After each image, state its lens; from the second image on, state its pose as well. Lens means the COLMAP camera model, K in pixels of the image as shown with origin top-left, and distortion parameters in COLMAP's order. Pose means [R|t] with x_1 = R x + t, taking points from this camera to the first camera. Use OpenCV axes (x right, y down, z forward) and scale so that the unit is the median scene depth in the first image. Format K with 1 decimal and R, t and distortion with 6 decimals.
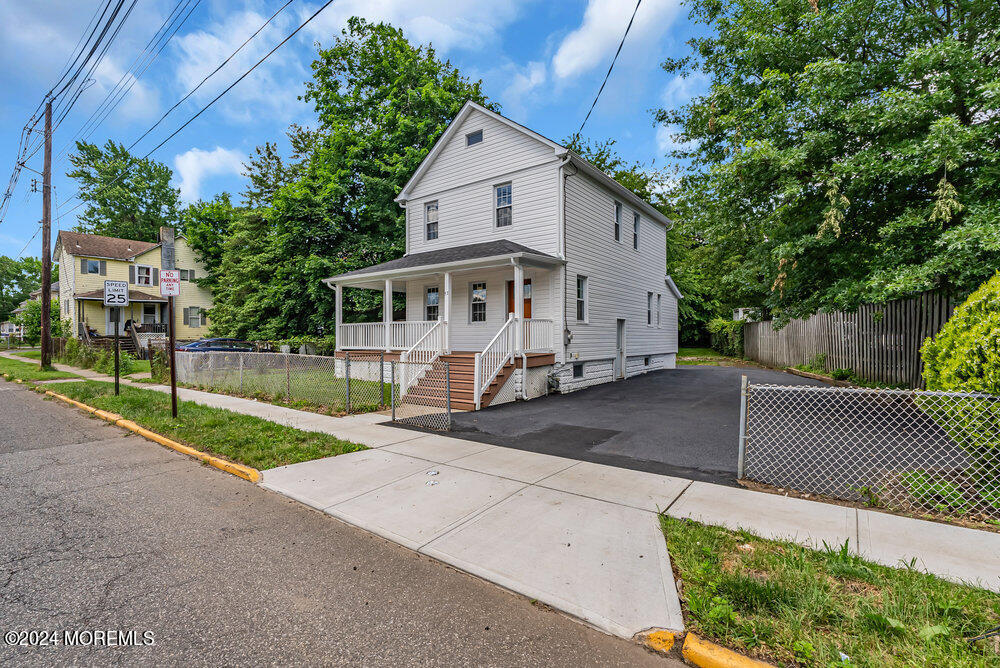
lens RADIAL K [[448.0, 0, 505.4], [0, 448.0, 337.8], [0, 0, 1]] dist [0.002646, 0.000025]
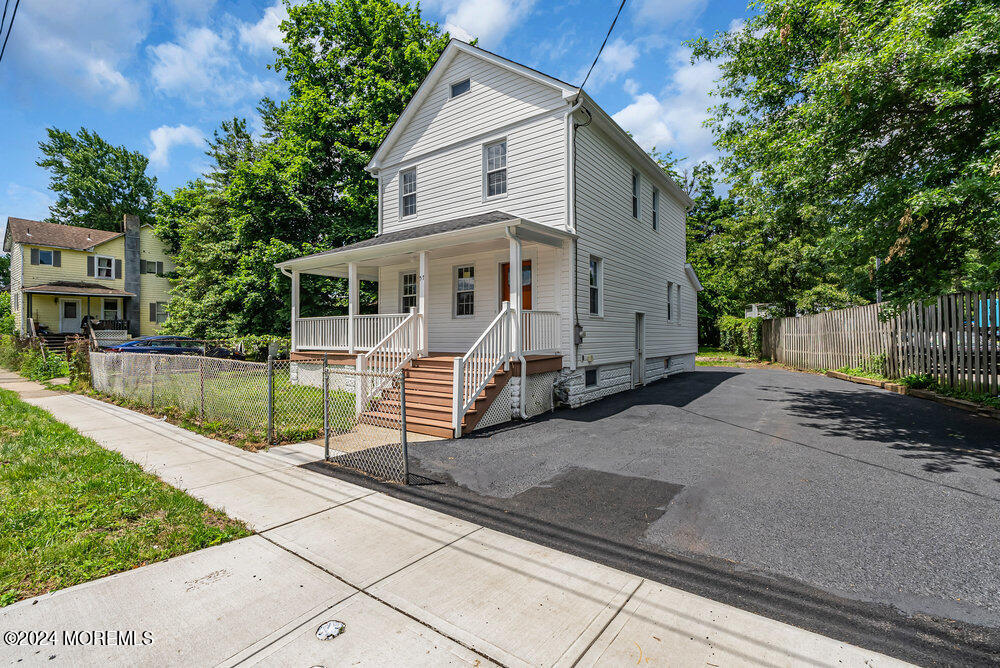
lens RADIAL K [[454.3, 0, 502.4], [0, 454.3, 327.3], [0, 0, 1]] dist [0.001823, 0.000237]
pose [[0.999994, 0.000454, 0.003294, 0.003889], [-0.000390, 0.999813, -0.019354, 0.001001], [-0.003302, 0.019353, 0.999807, 0.178001]]
